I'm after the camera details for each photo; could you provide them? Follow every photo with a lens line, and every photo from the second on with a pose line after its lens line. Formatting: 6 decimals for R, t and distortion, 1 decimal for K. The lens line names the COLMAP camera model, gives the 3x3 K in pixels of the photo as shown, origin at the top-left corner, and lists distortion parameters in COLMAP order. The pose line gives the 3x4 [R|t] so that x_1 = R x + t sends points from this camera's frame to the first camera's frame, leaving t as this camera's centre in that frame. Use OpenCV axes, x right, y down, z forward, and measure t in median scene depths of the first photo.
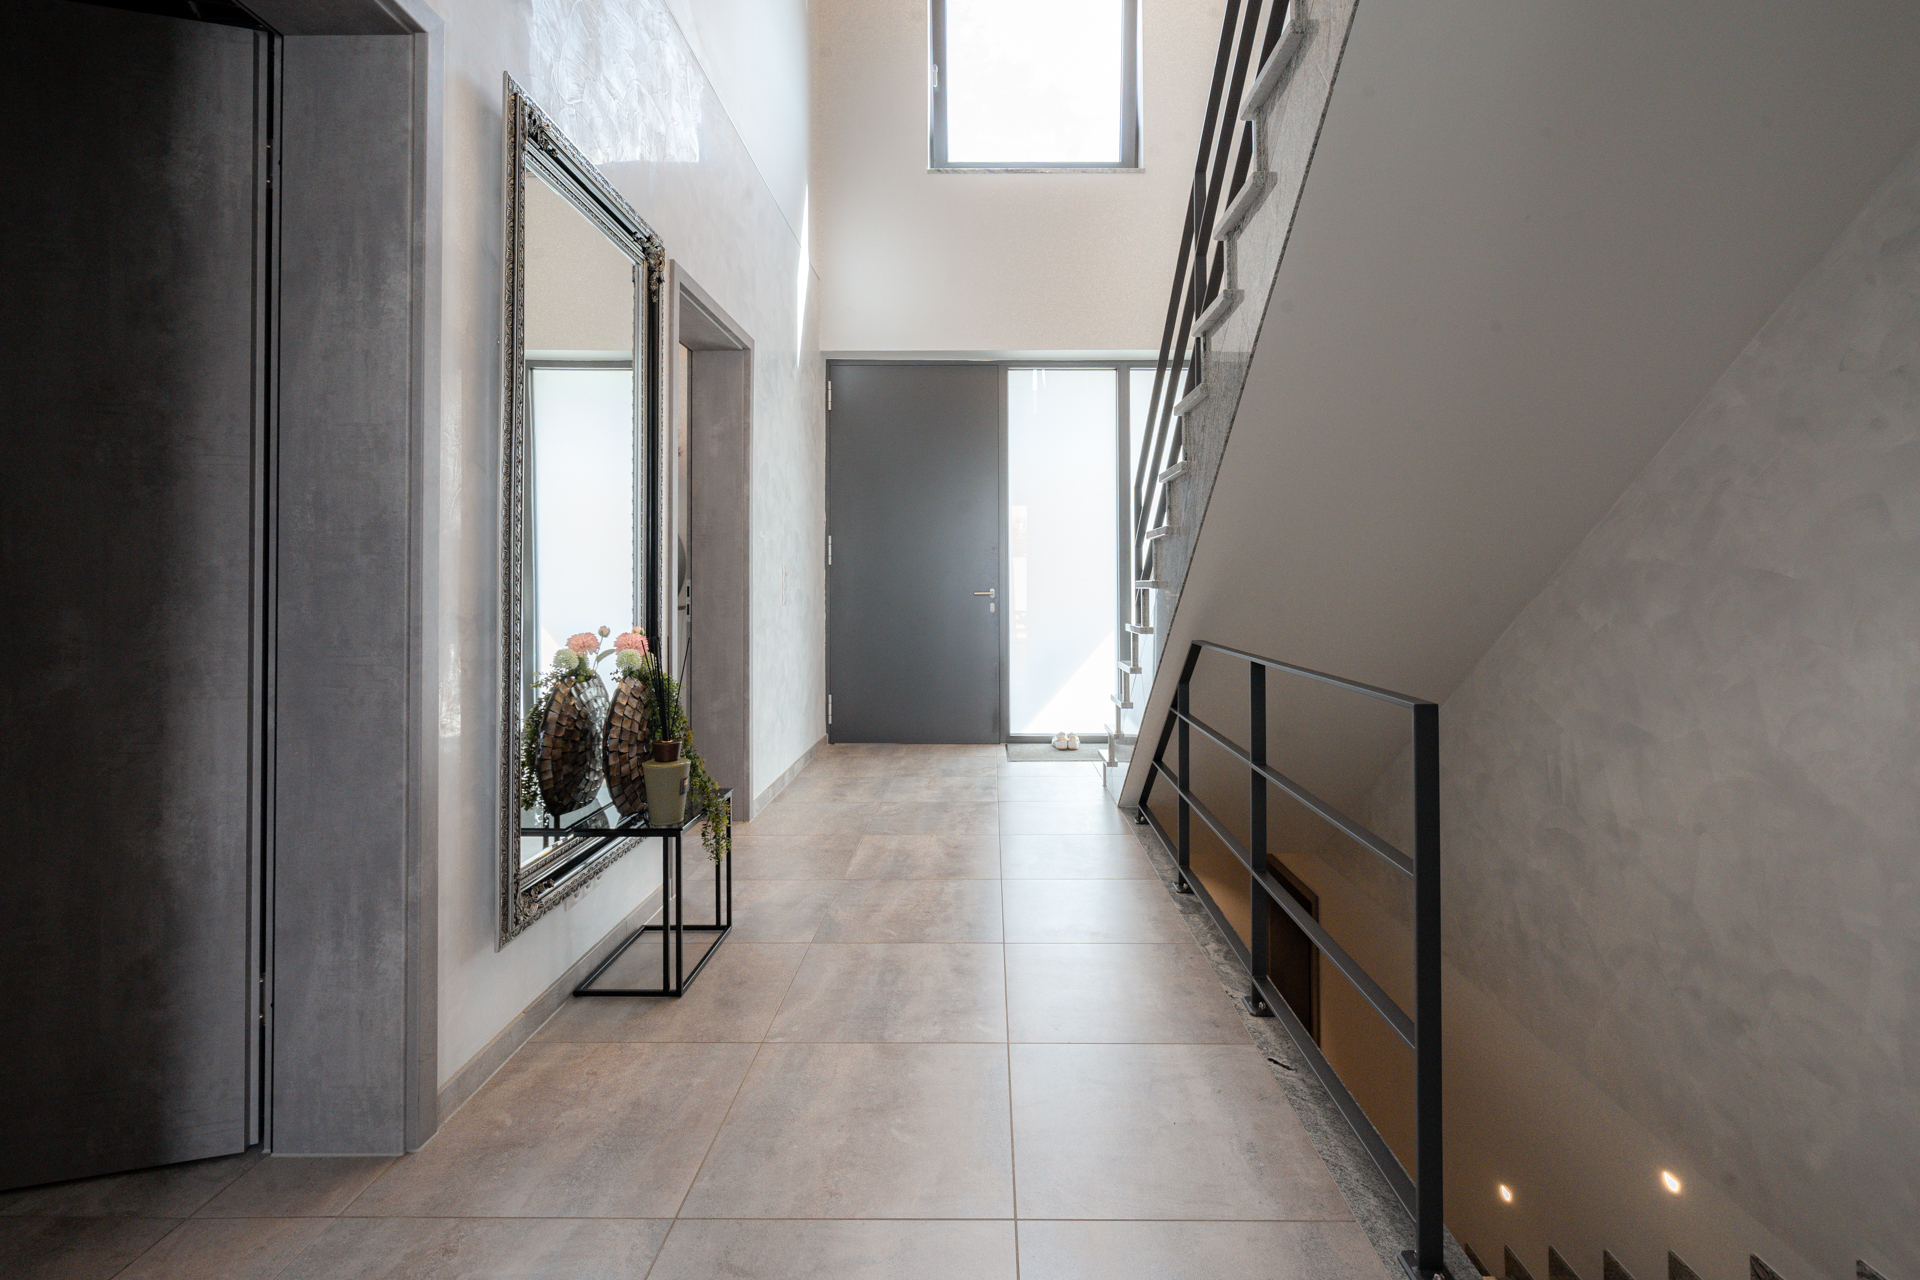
lens RADIAL K [[893.9, 0, 1003.2], [0, 893.9, 570.9], [0, 0, 1]] dist [-0.006198, 0.000402]
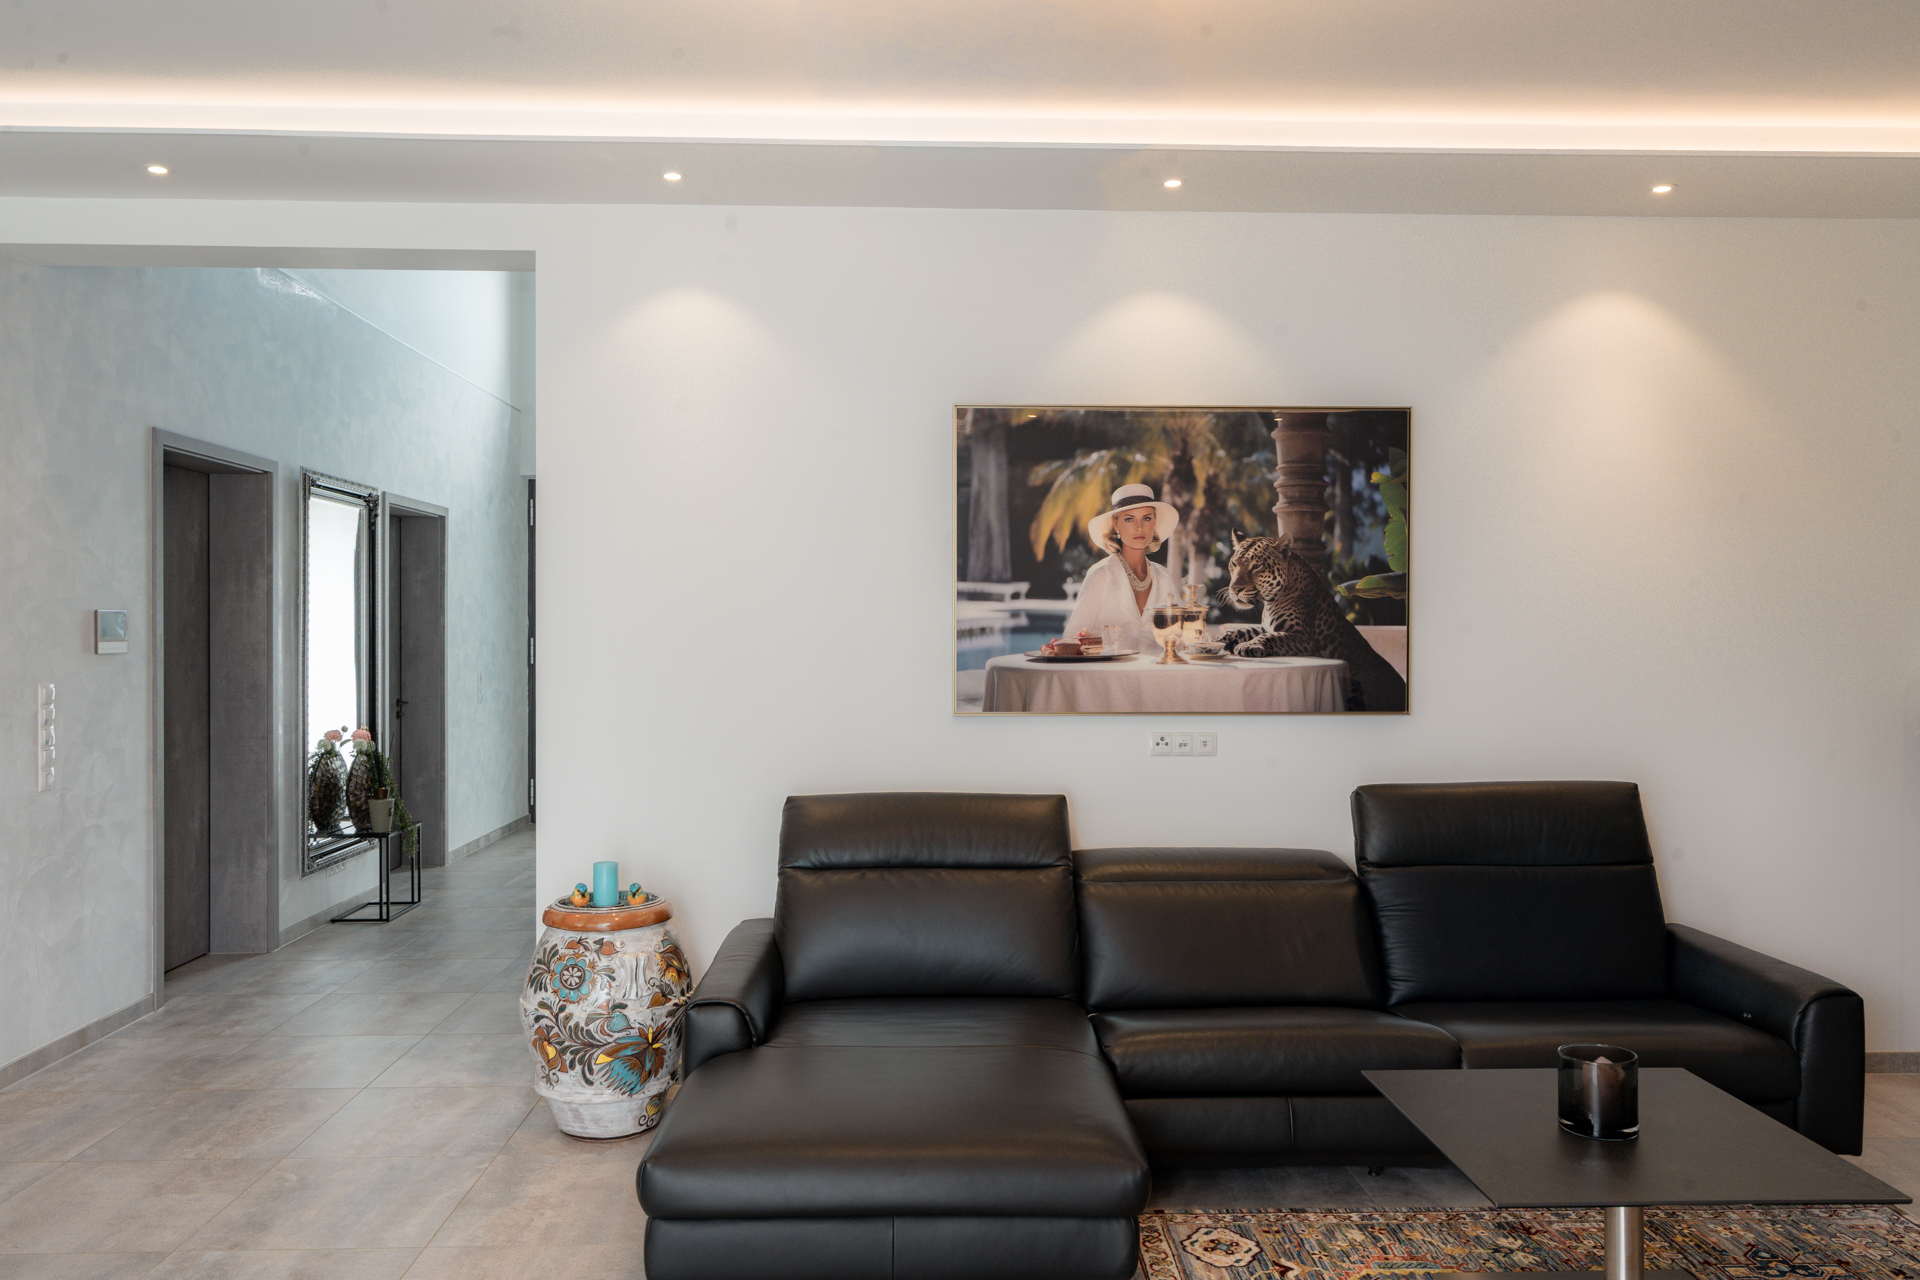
lens RADIAL K [[1385.6, 0, 959.3], [0, 1385.6, 640.7], [0, 0, 1]] dist [0.015259, 0.001284]
pose [[0.999573, 0.002952, 0.029073, 0.702695], [-0.003470, 0.999836, 0.017755, -0.163629], [-0.029016, -0.017848, 0.999420, -1.820834]]
